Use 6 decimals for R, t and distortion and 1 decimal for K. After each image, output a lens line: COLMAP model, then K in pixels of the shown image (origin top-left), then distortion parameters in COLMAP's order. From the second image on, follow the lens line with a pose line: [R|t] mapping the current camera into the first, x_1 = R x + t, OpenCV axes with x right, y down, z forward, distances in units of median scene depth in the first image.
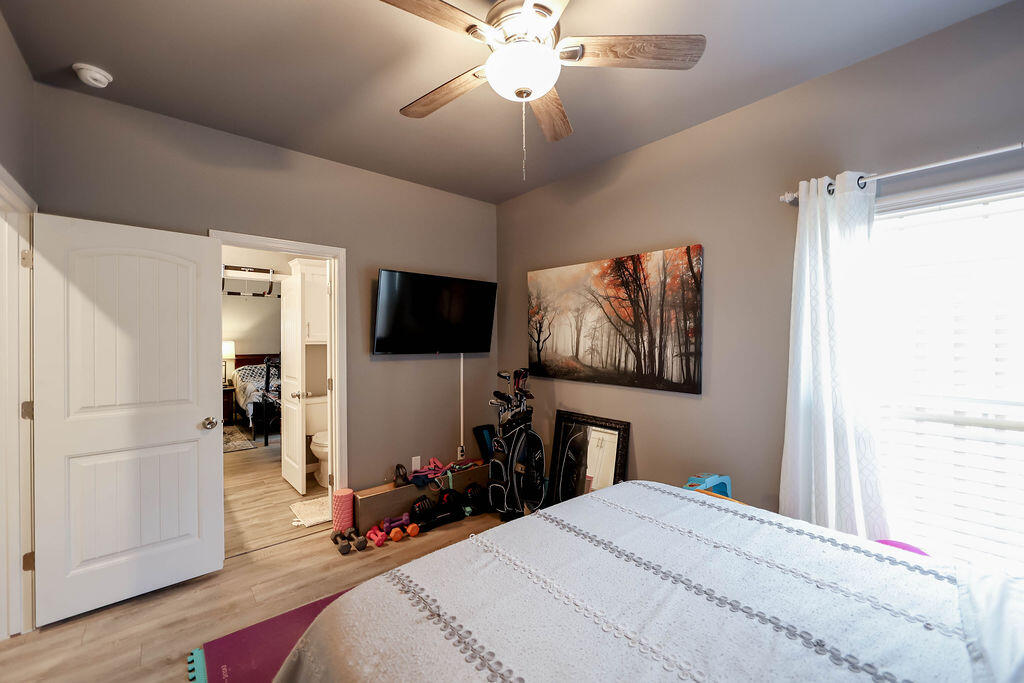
lens RADIAL K [[410.4, 0, 513.2], [0, 410.4, 341.0], [0, 0, 1]] dist [-0.010348, 0.000696]
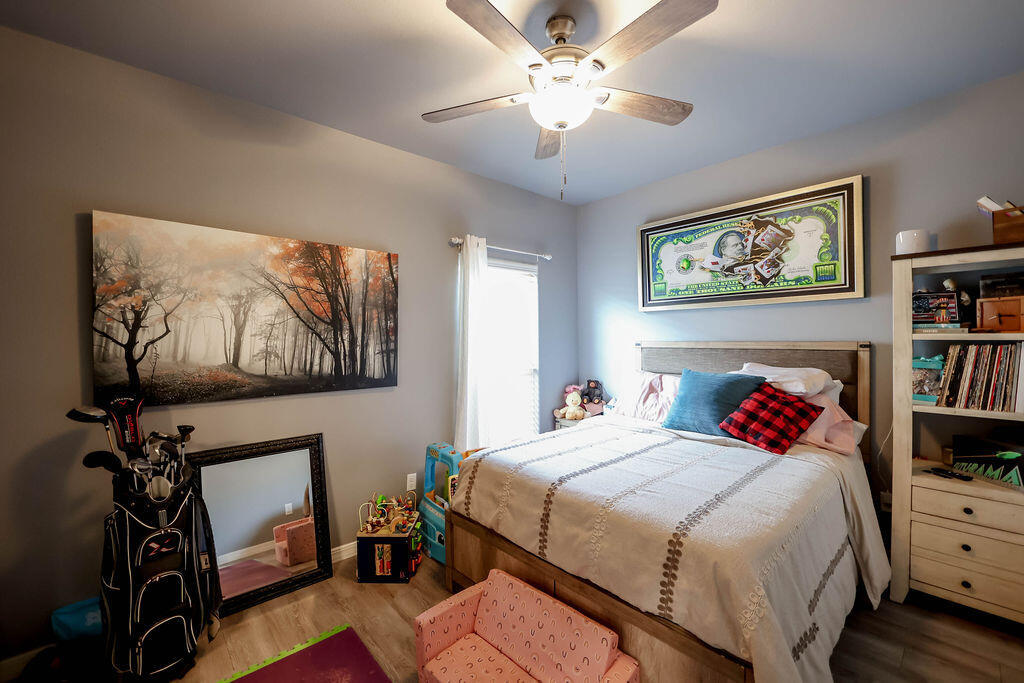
lens RADIAL K [[410.4, 0, 510.9], [0, 410.4, 339.5], [0, 0, 1]] dist [-0.010348, 0.000696]
pose [[-0.018203, -0.009144, 0.999792, -0.607469], [0.015205, 0.999840, 0.009421, -0.003908], [-0.999719, 0.015374, -0.018061, 0.618640]]
